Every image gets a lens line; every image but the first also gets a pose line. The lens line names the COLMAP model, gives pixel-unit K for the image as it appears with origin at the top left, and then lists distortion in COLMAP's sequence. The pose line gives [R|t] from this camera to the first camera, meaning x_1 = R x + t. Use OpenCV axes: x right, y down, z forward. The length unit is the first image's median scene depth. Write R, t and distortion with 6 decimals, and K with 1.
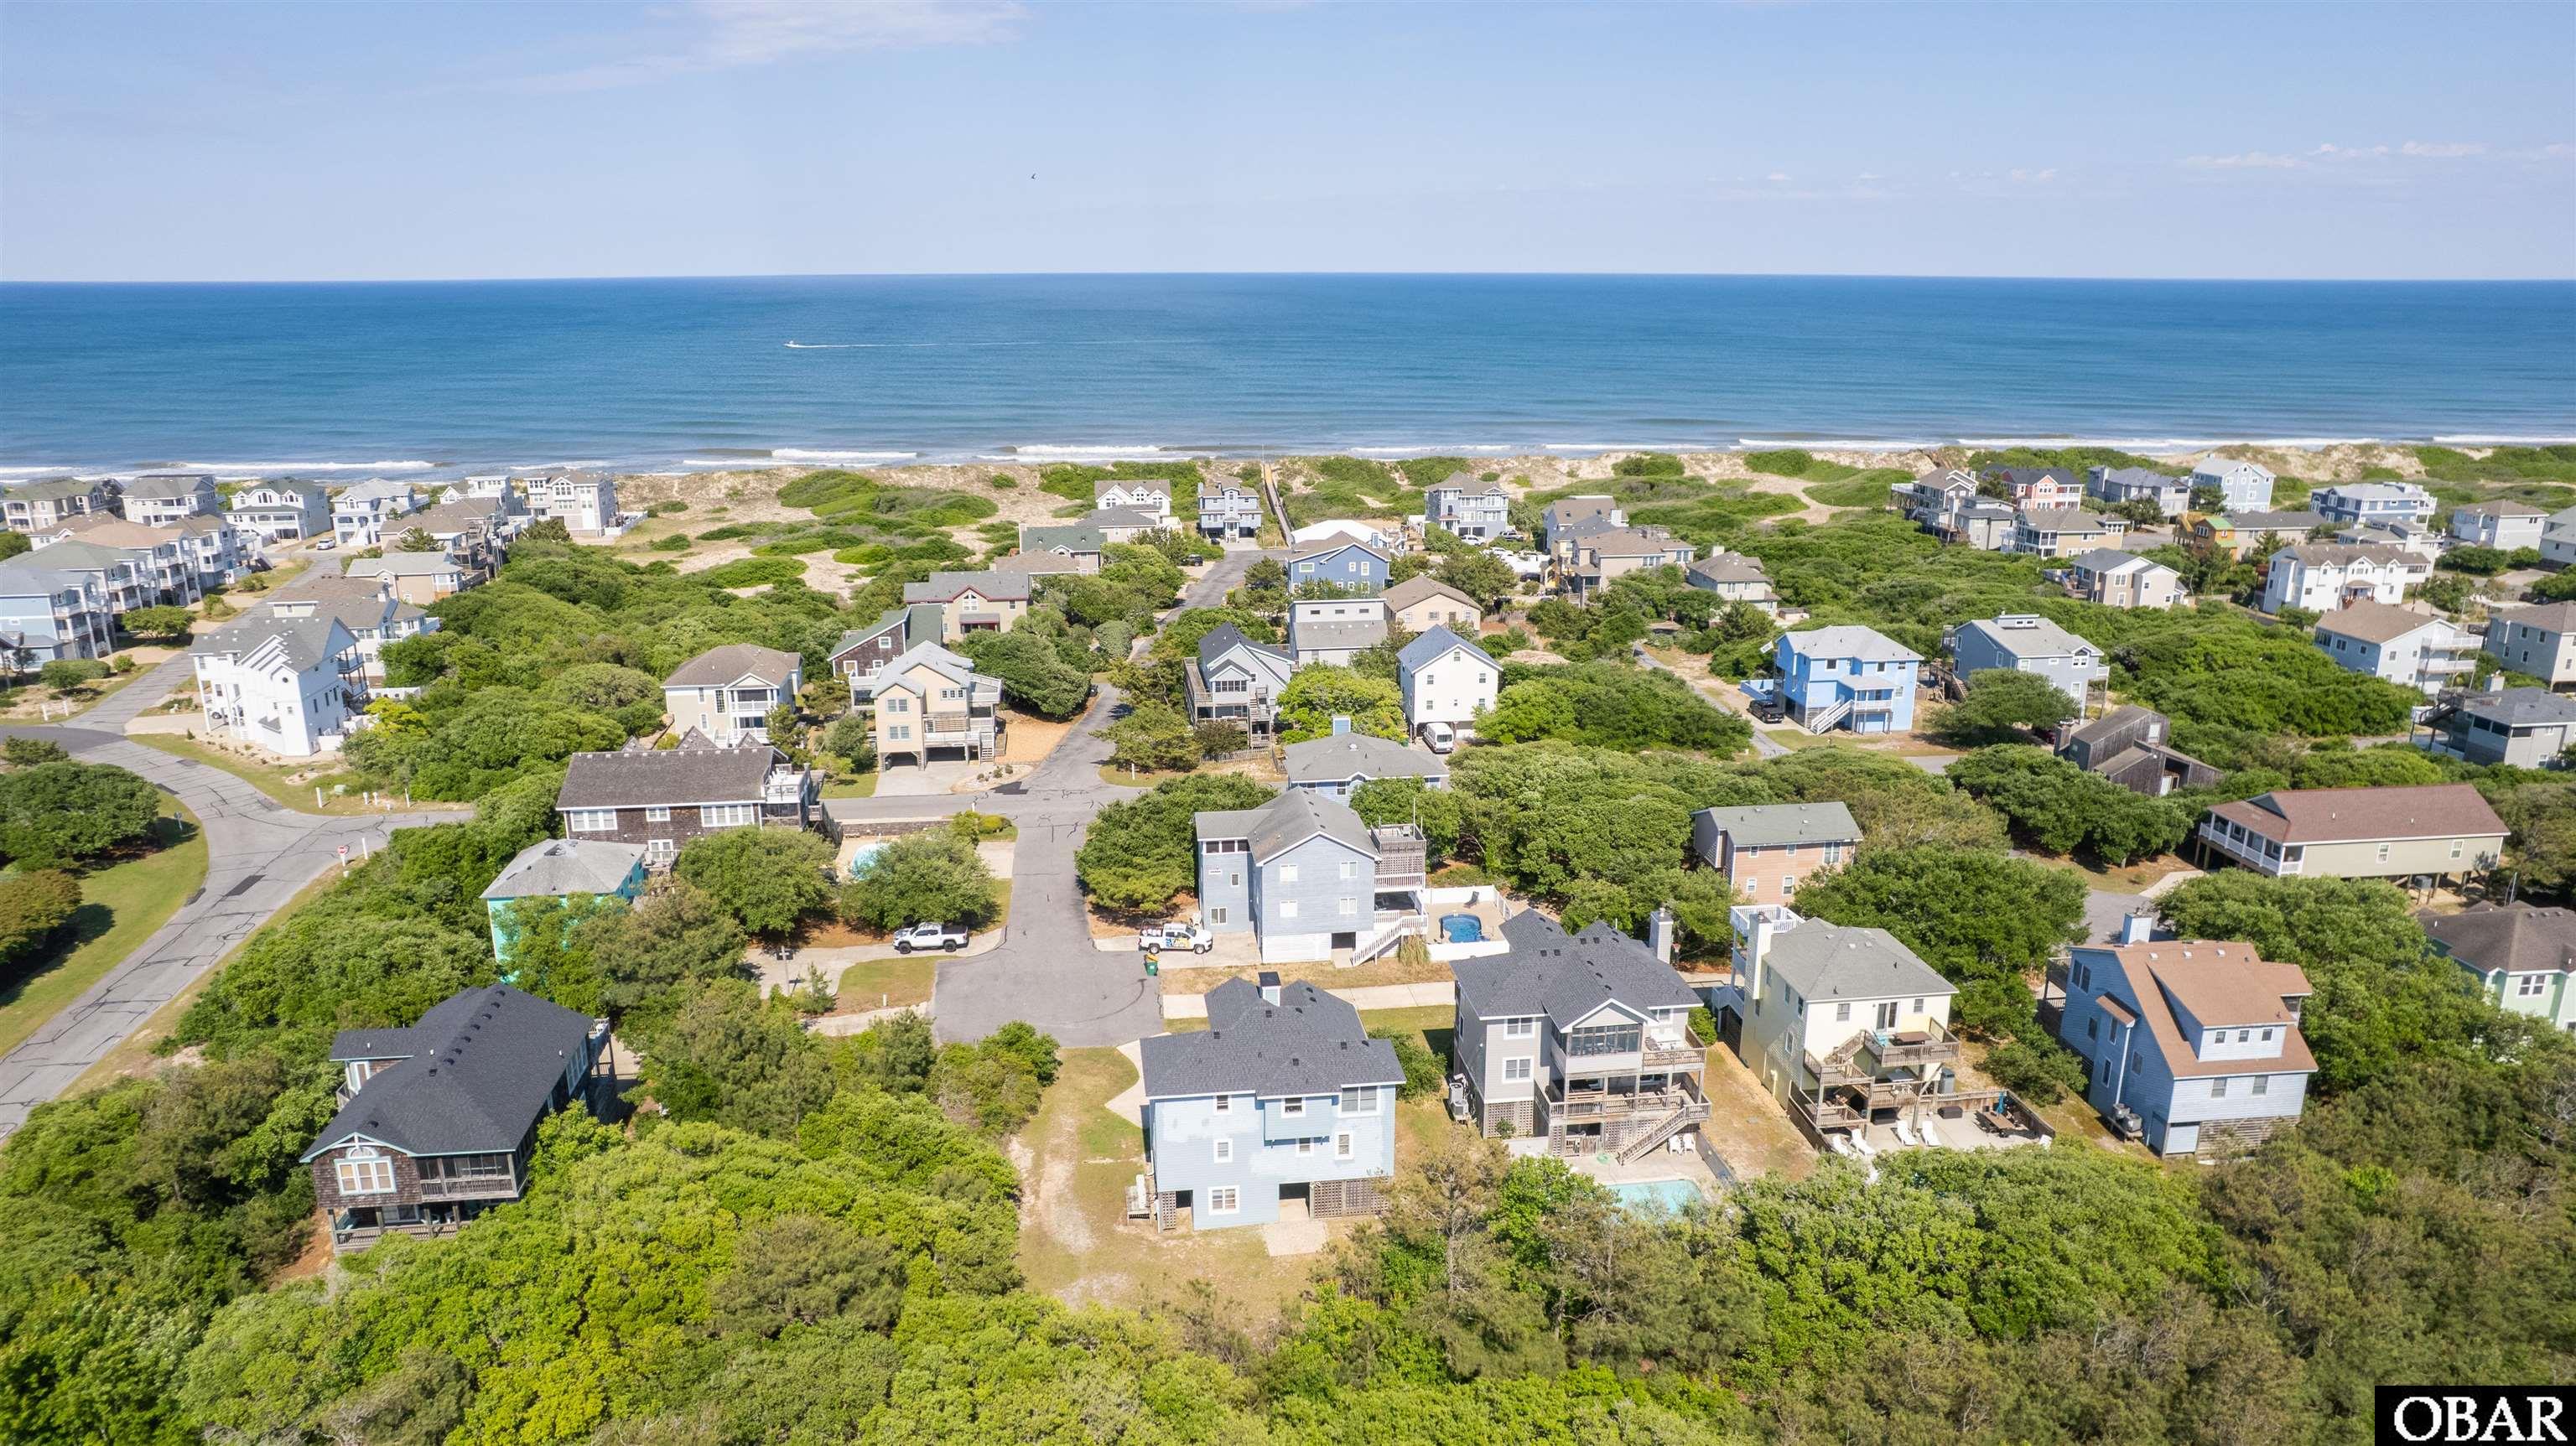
lens RADIAL K [[1651.9, 0, 1278.1], [0, 1651.9, 728.4], [0, 0, 1]] dist [-0.046934, 0.000942]
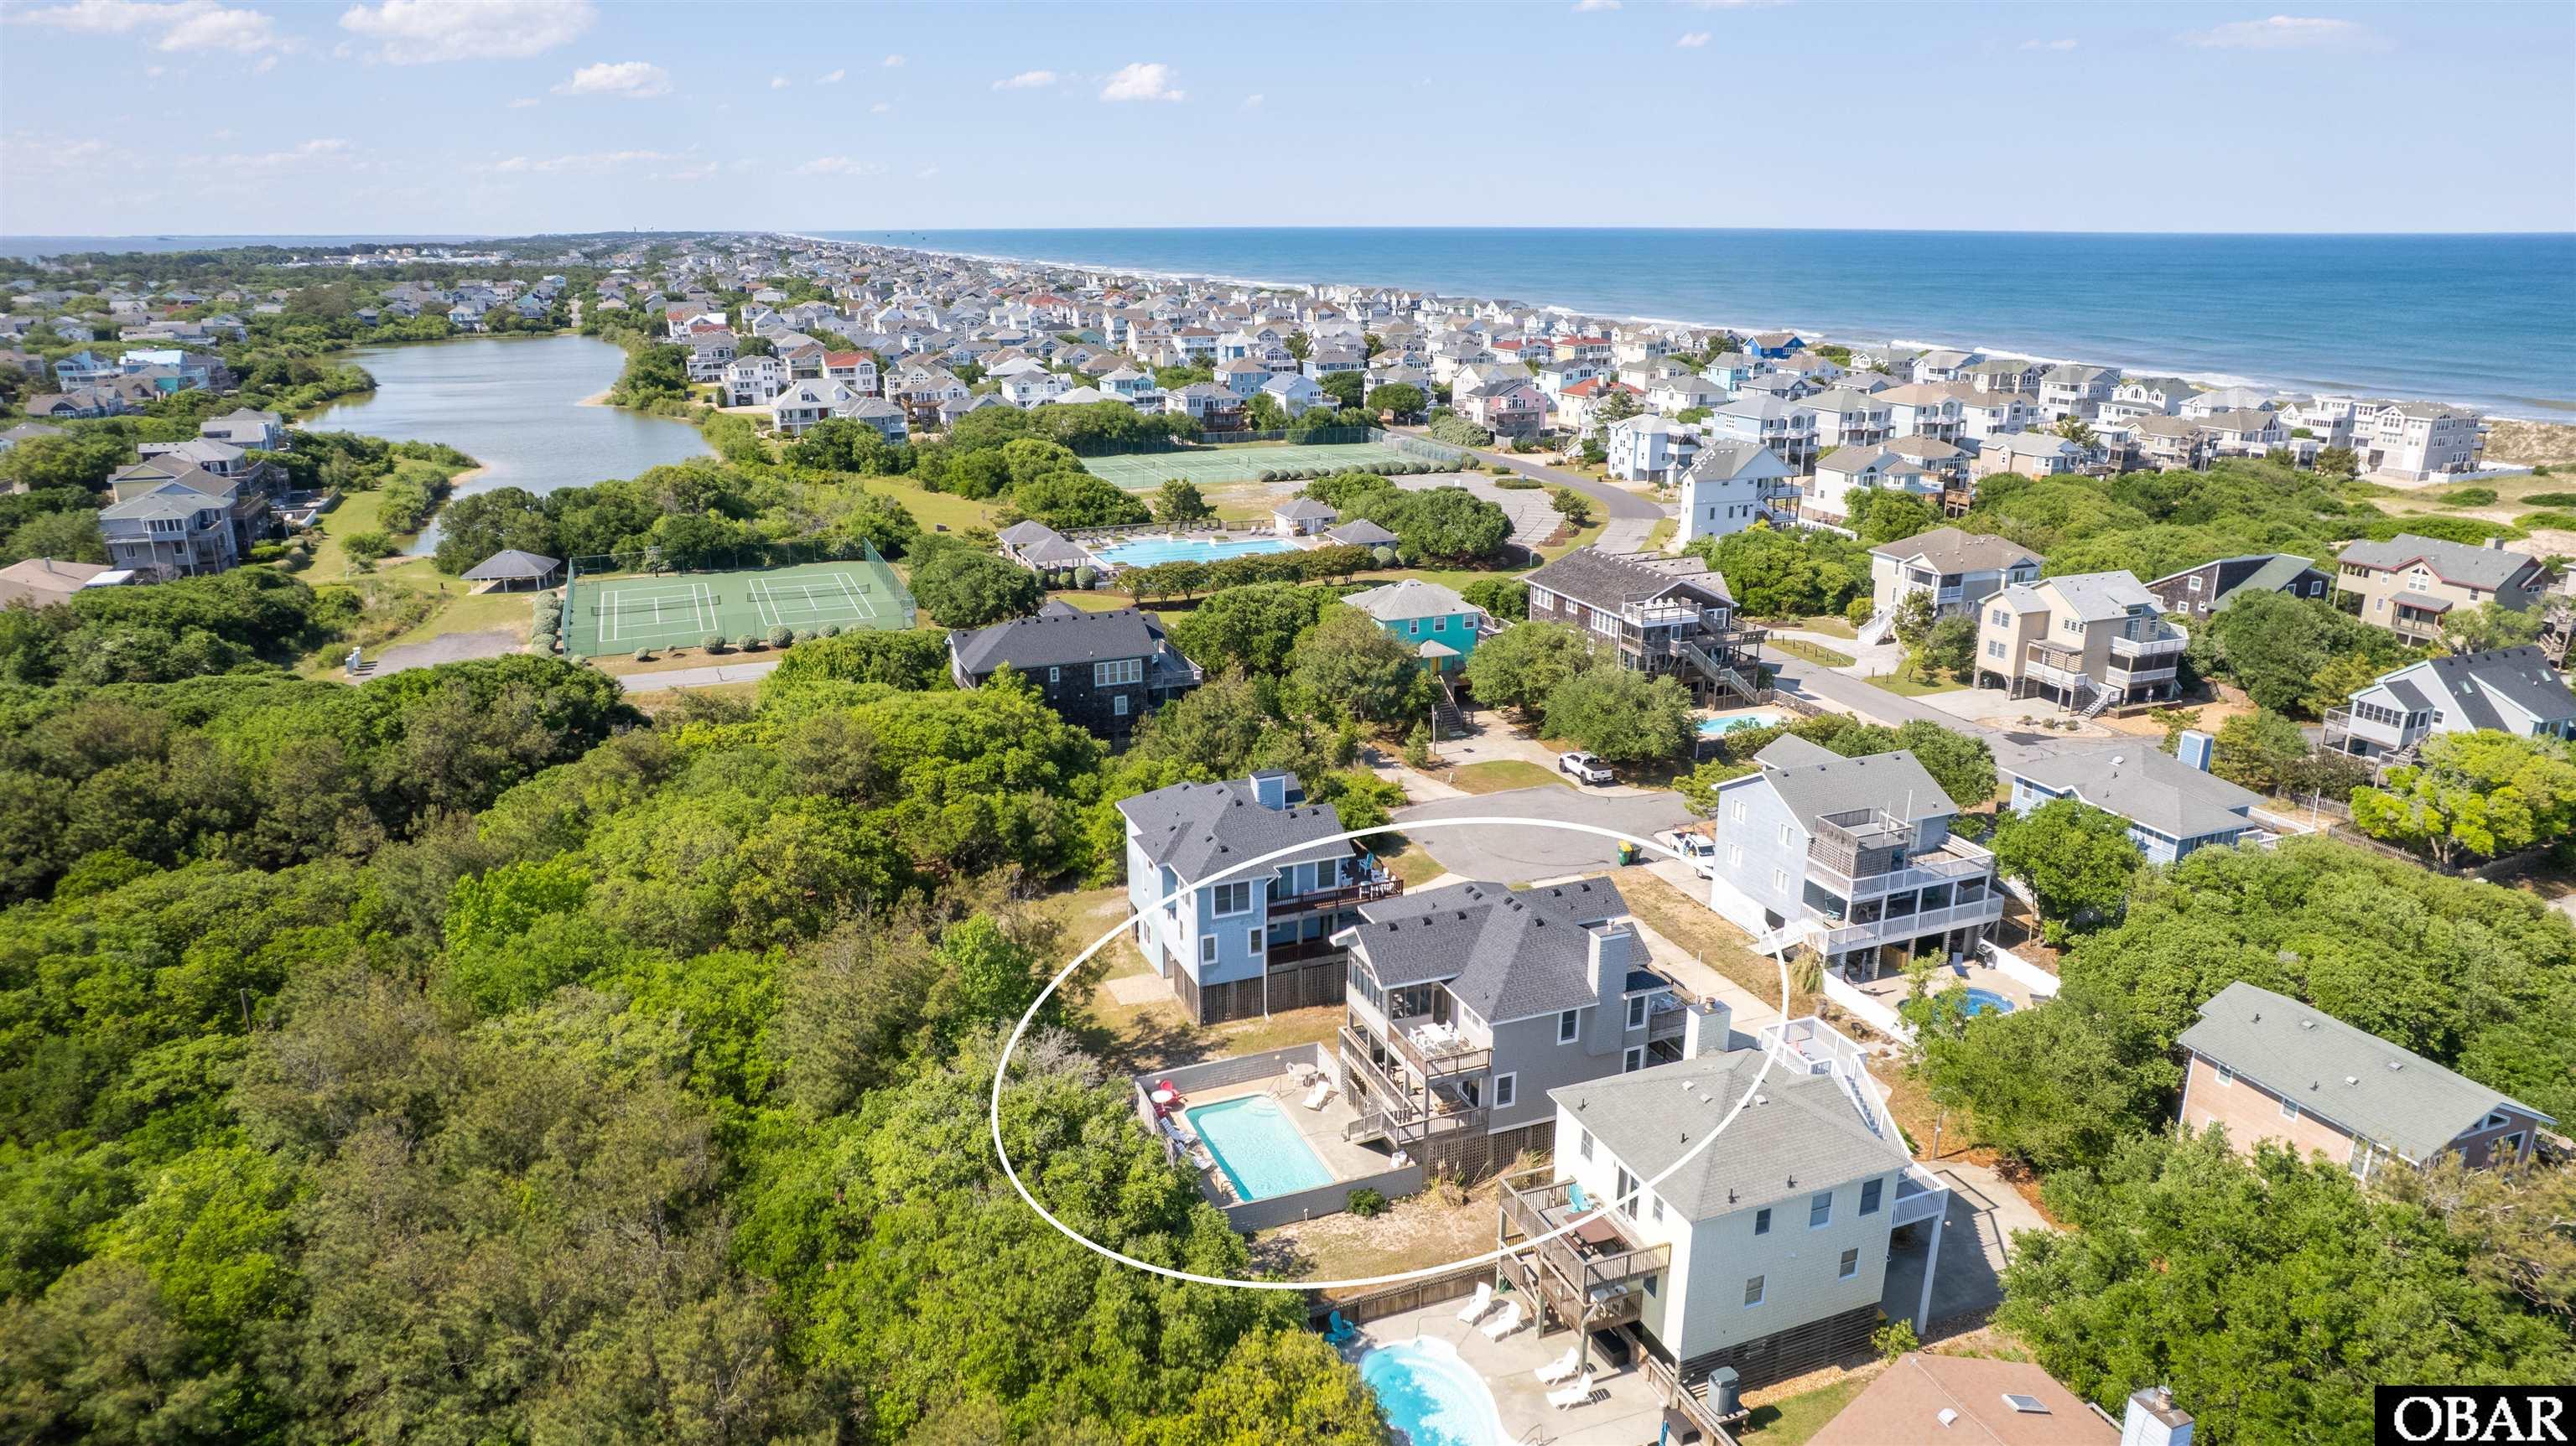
lens RADIAL K [[1633.5, 0, 1273.9], [0, 1633.5, 722.6], [0, 0, 1]] dist [-0.078091, 0.060320]
pose [[0.245519, 0.284718, -0.926637, 0.622199], [-0.256757, 0.940856, 0.221058, -0.066498], [0.934771, 0.183647, 0.304101, 0.482555]]
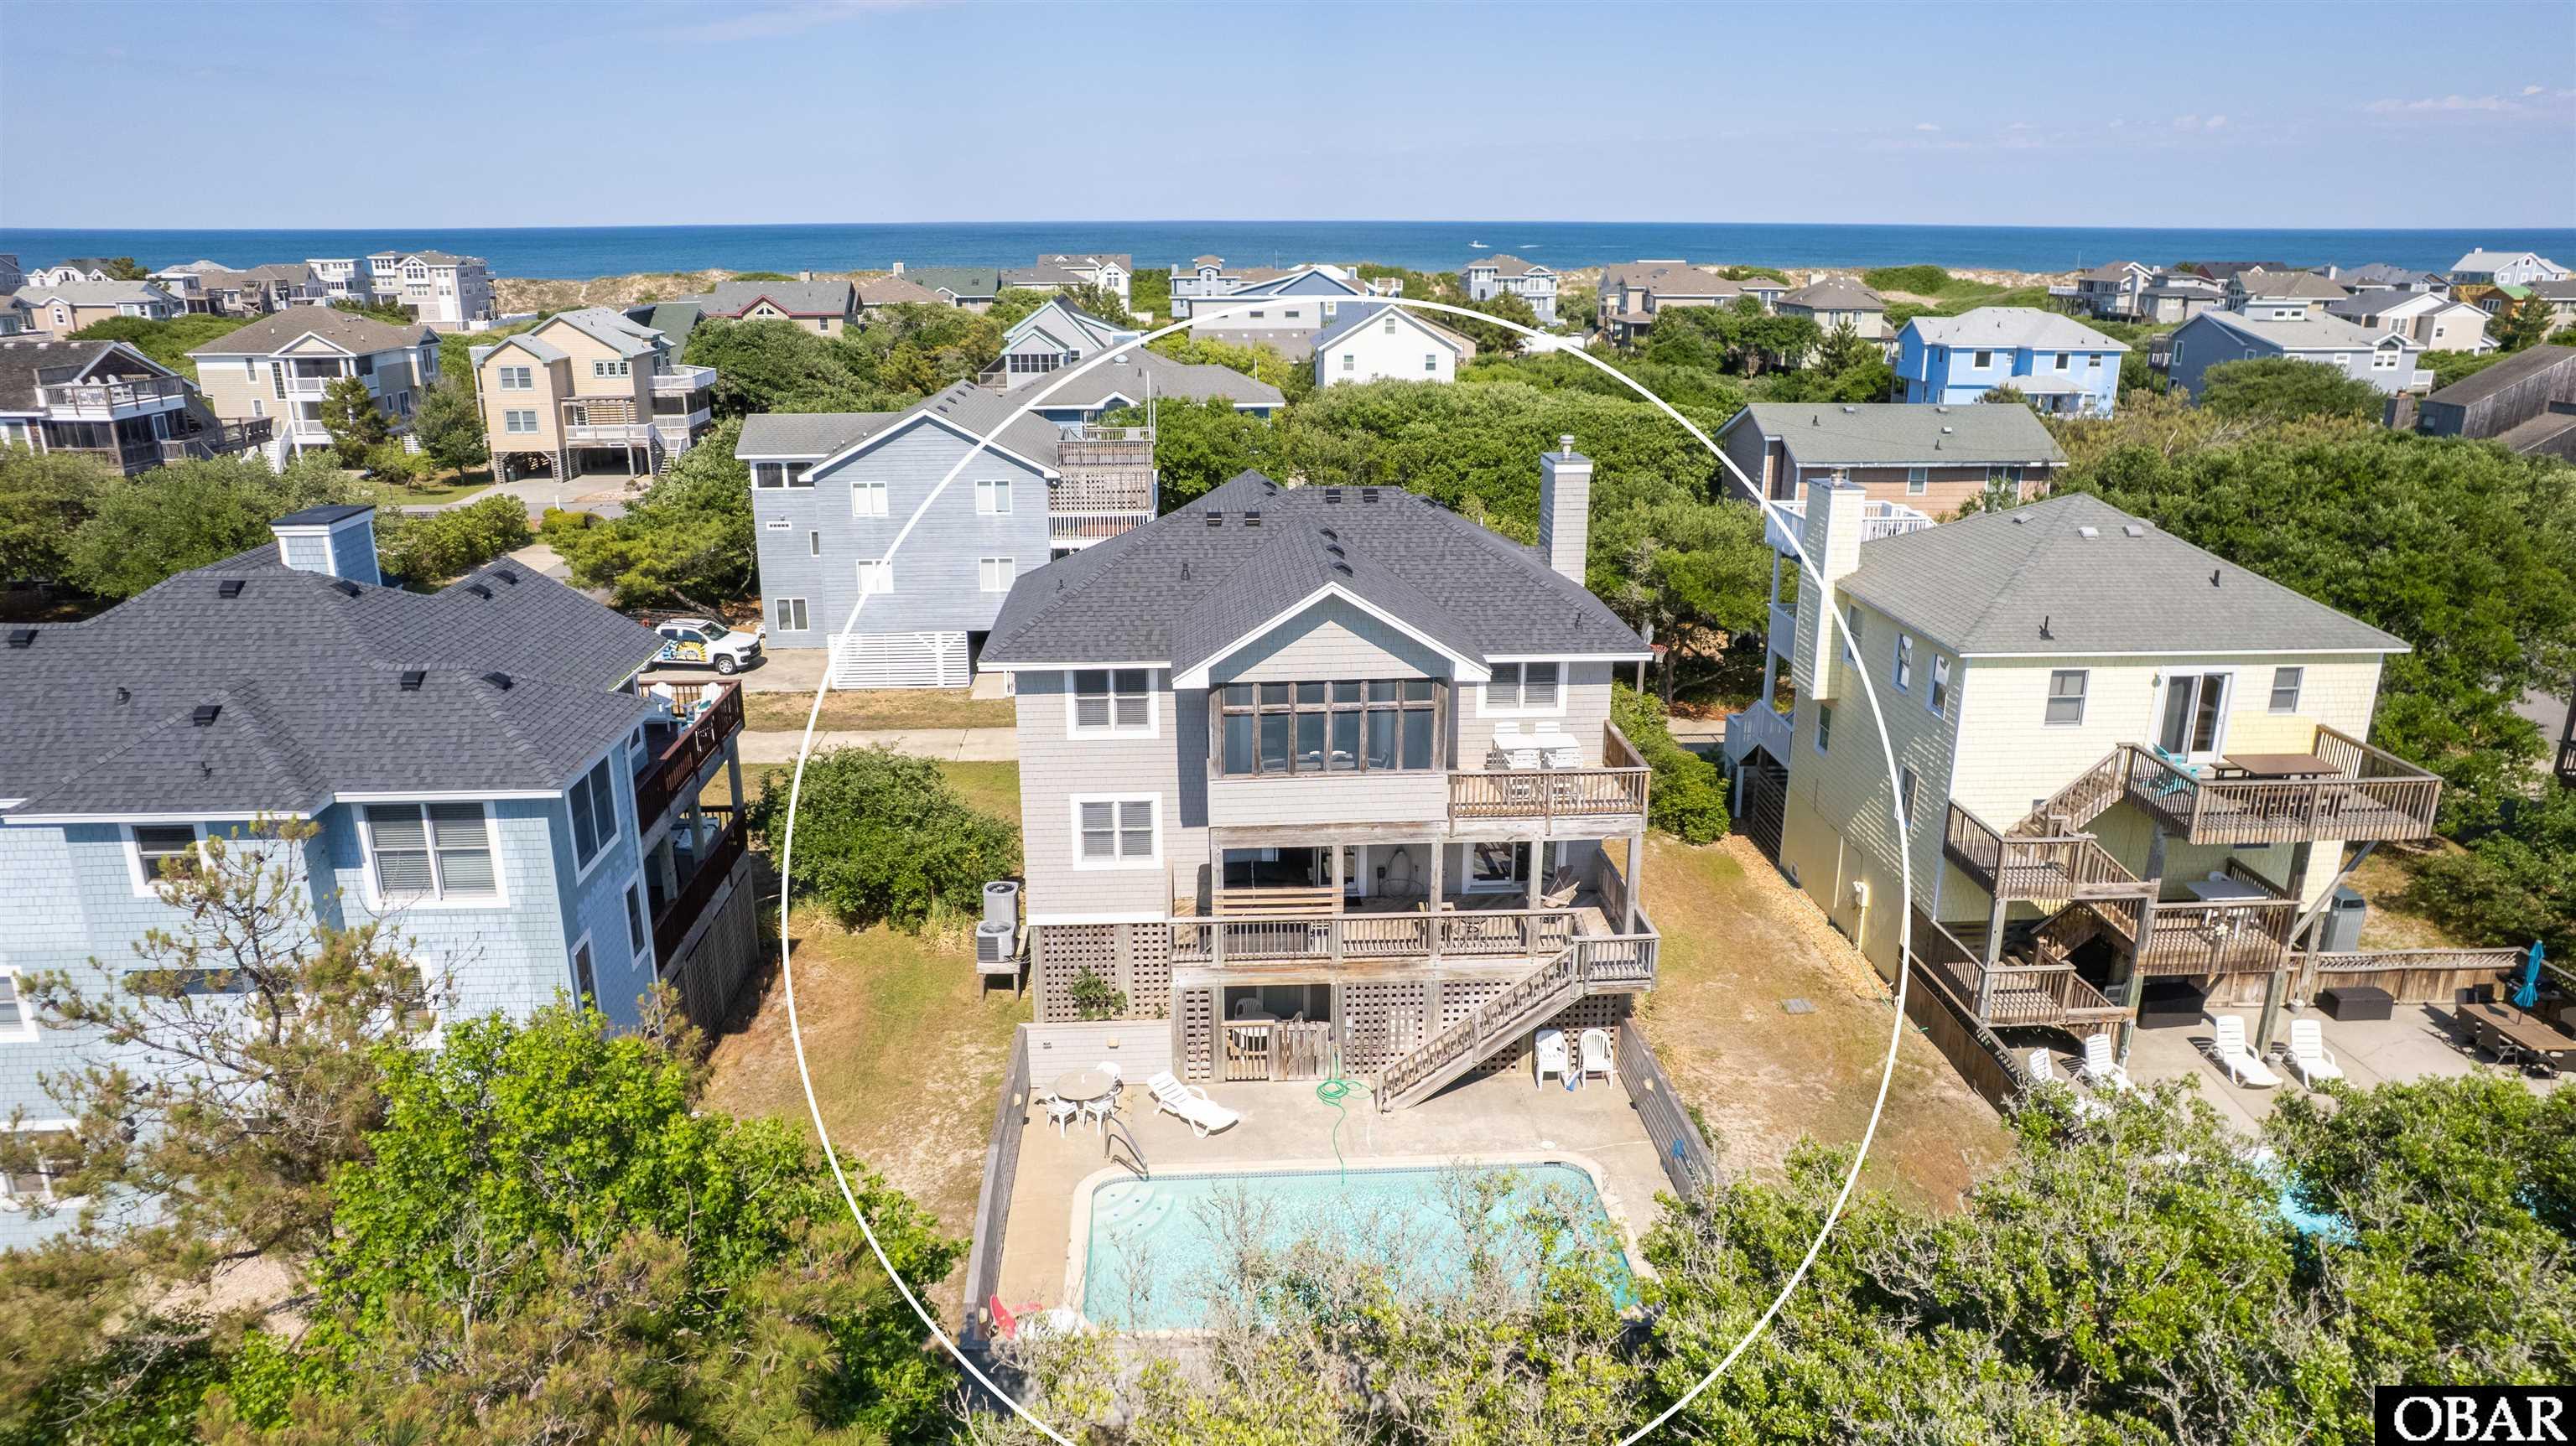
lens RADIAL K [[1655.7, 0, 1278.2], [0, 1655.7, 717.5], [0, 0, 1]] dist [-0.080416, 0.077212]
pose [[0.997630, 0.020883, -0.065567, 0.146753], [-0.019303, 0.999510, 0.024627, 0.125430], [0.066050, -0.023303, 0.997544, 0.470356]]
